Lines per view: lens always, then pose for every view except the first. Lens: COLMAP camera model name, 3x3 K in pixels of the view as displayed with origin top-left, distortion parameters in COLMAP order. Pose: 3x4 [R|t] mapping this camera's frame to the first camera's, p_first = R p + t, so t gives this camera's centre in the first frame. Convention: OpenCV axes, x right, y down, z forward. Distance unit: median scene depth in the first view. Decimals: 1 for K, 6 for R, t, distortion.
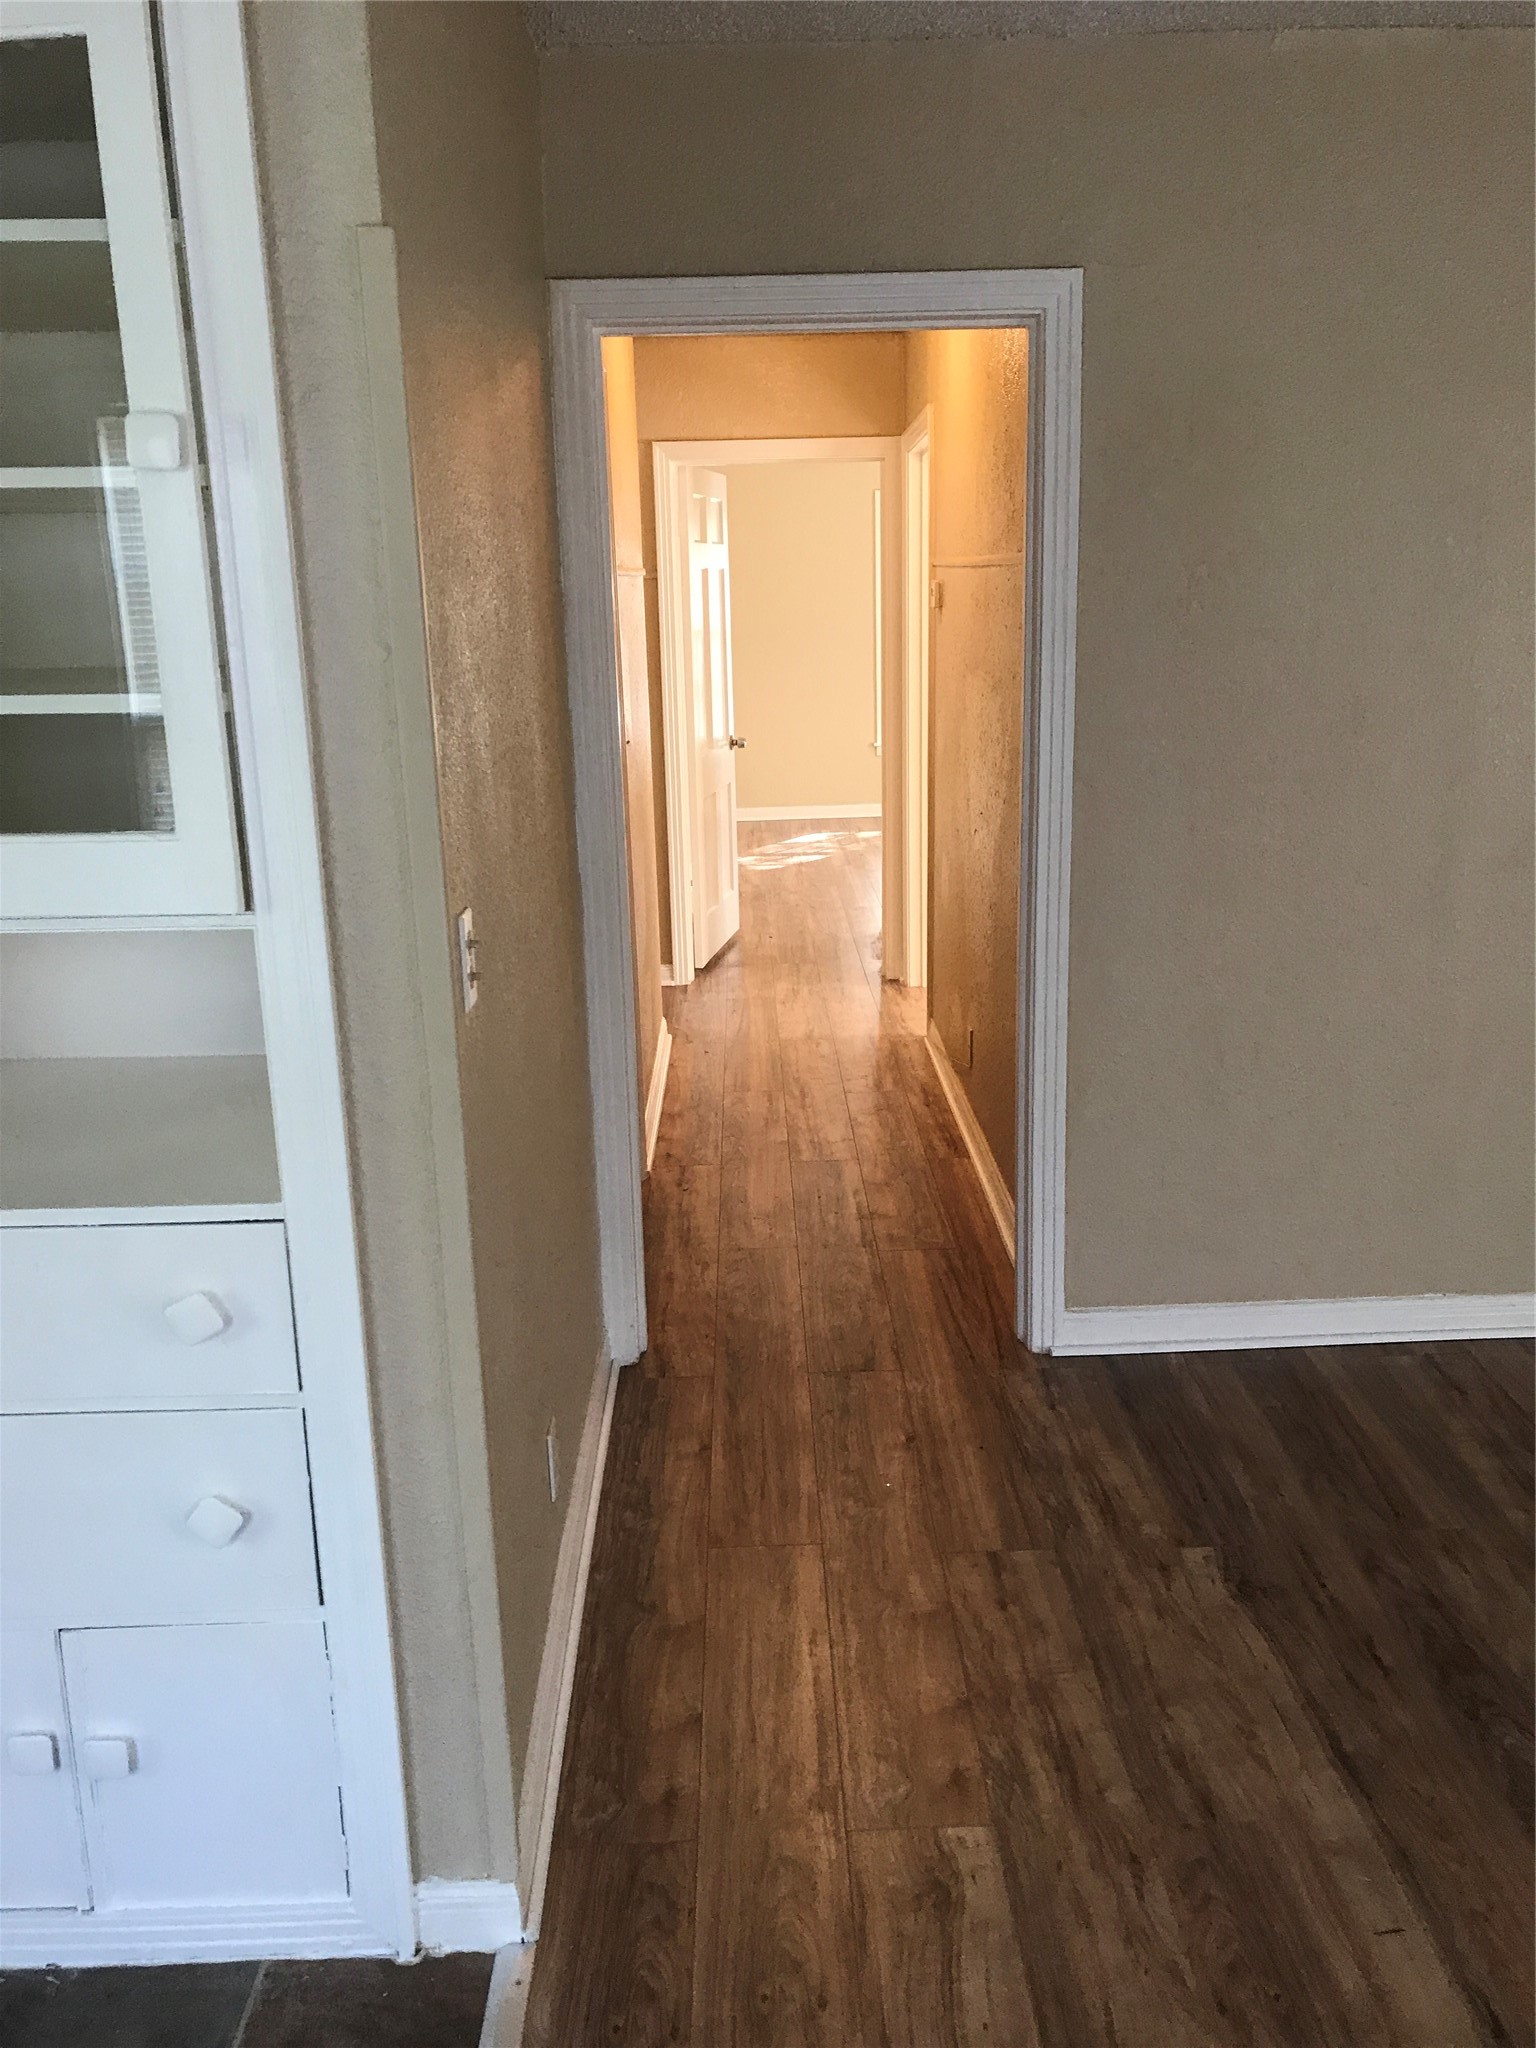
lens RADIAL K [[1668.2, 0, 779.7], [0, 1668.2, 1022.0], [0, 0, 1]] dist [0.025192, -0.013413]
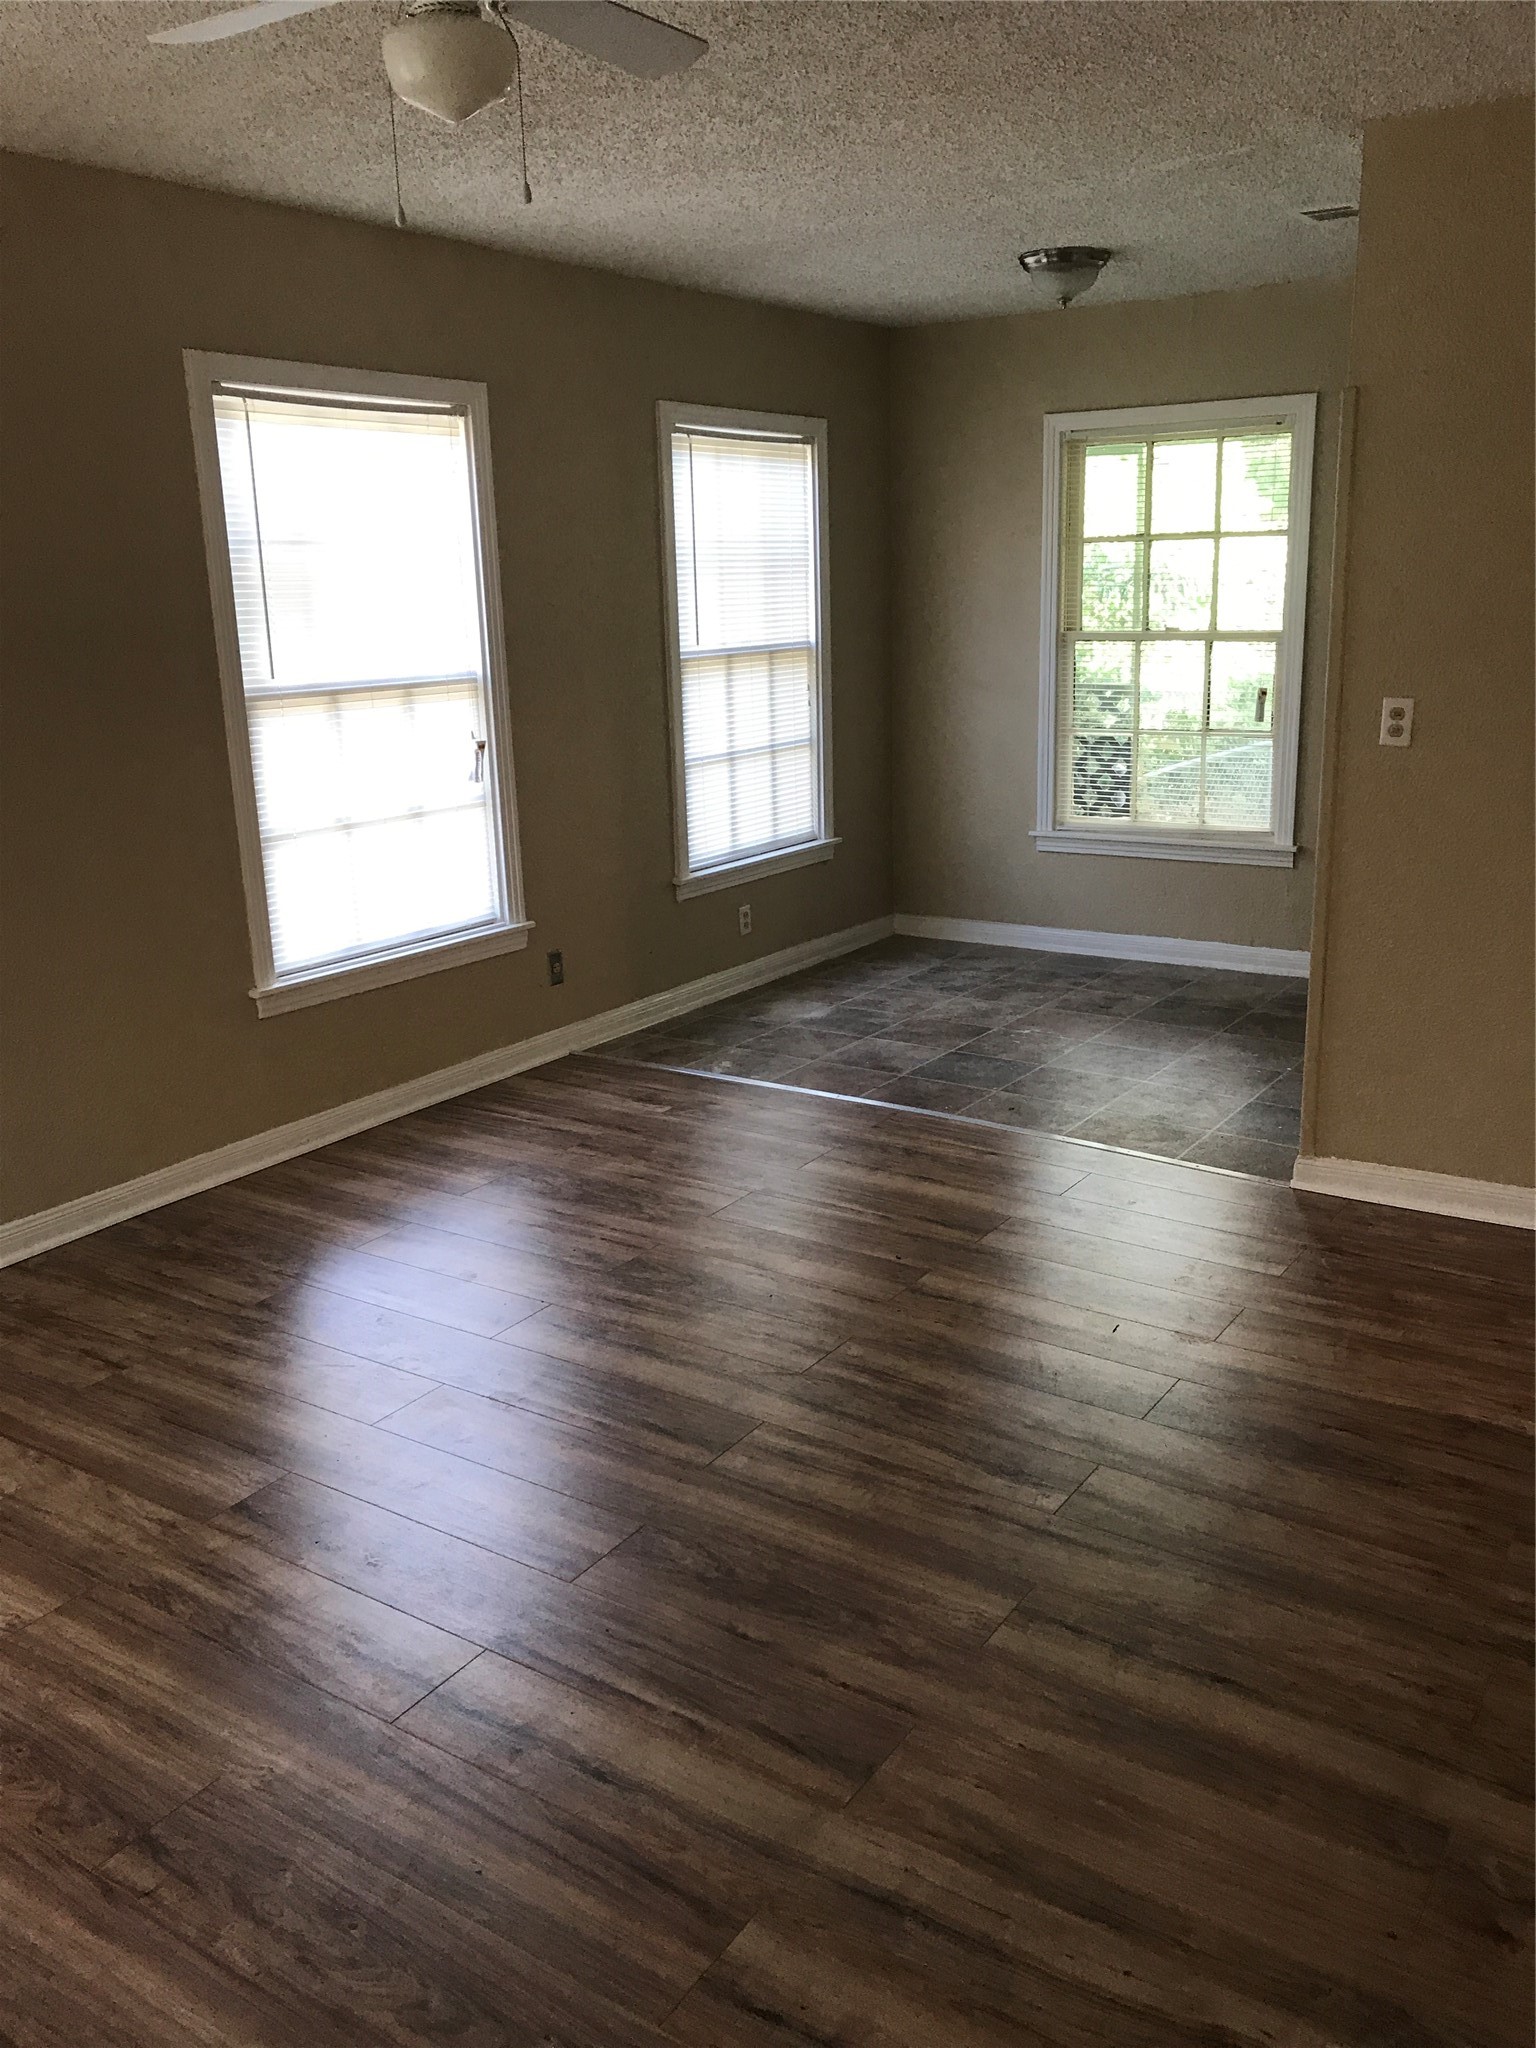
lens RADIAL K [[1668.2, 0, 779.7], [0, 1668.2, 1022.0], [0, 0, 1]] dist [0.025192, -0.013413]
pose [[-0.577229, 0.240431, -0.780384, 1.582060], [-0.170848, 0.898961, 0.403335, -0.333850], [0.798510, 0.366144, -0.477830, 1.228968]]
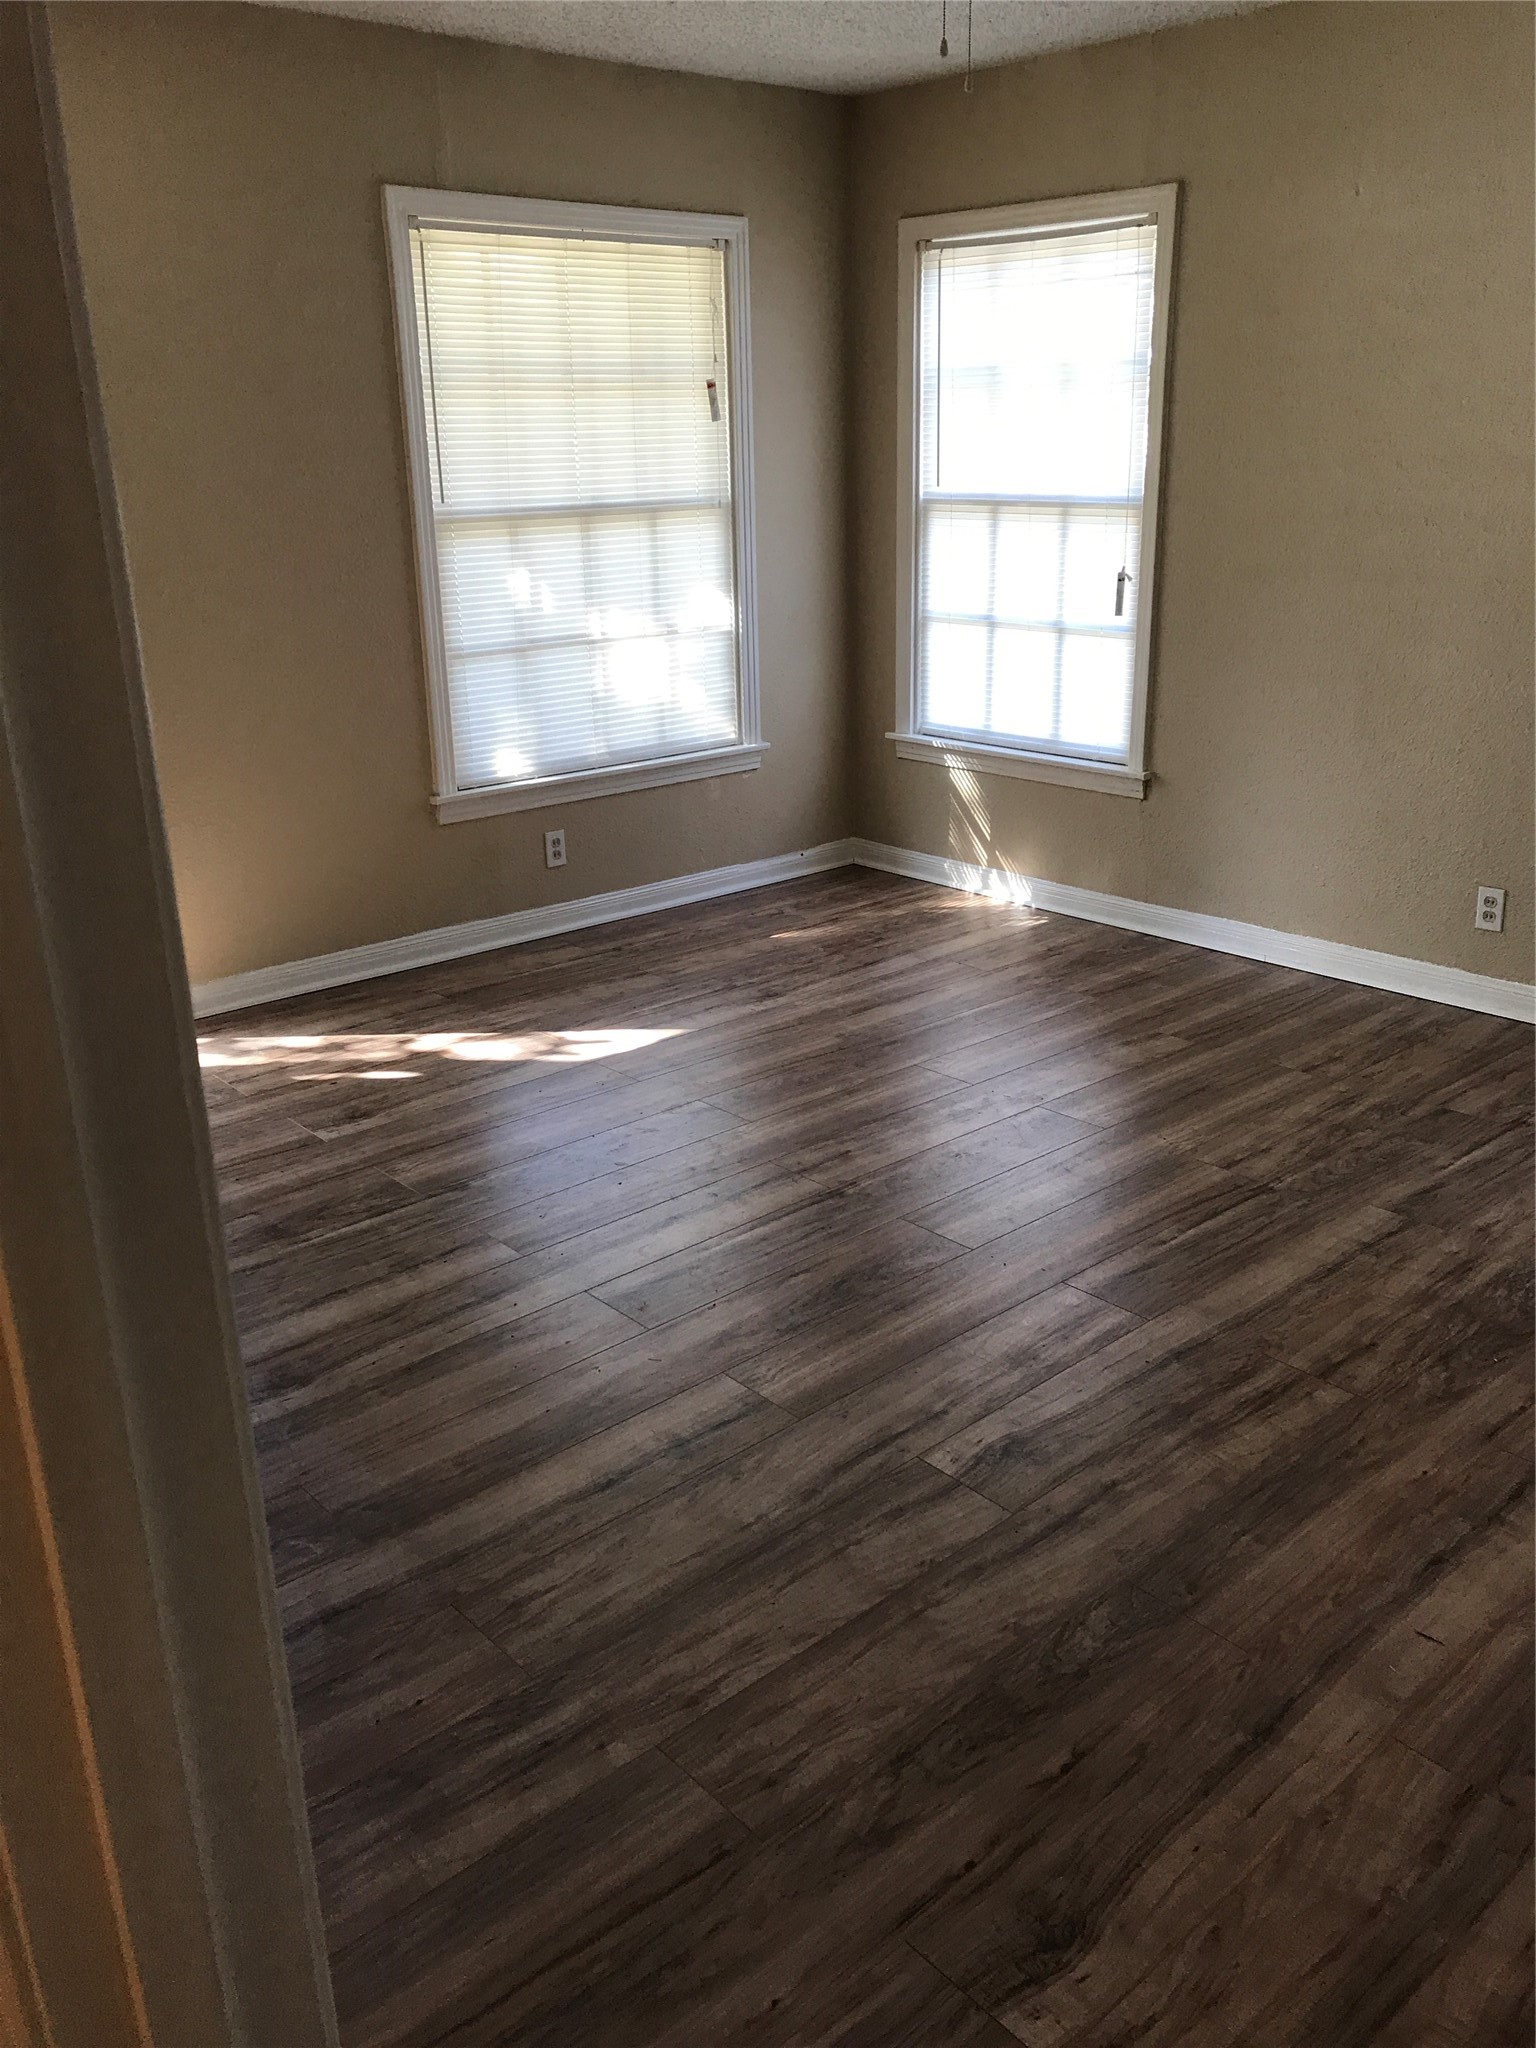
lens RADIAL K [[1668.2, 0, 779.7], [0, 1668.2, 1022.0], [0, 0, 1]] dist [0.025192, -0.013413]
pose [[-0.653197, -0.225349, 0.722877, -0.047761], [0.219061, 0.857619, 0.465299, -0.336537], [-0.724807, 0.462286, -0.510829, 1.431709]]
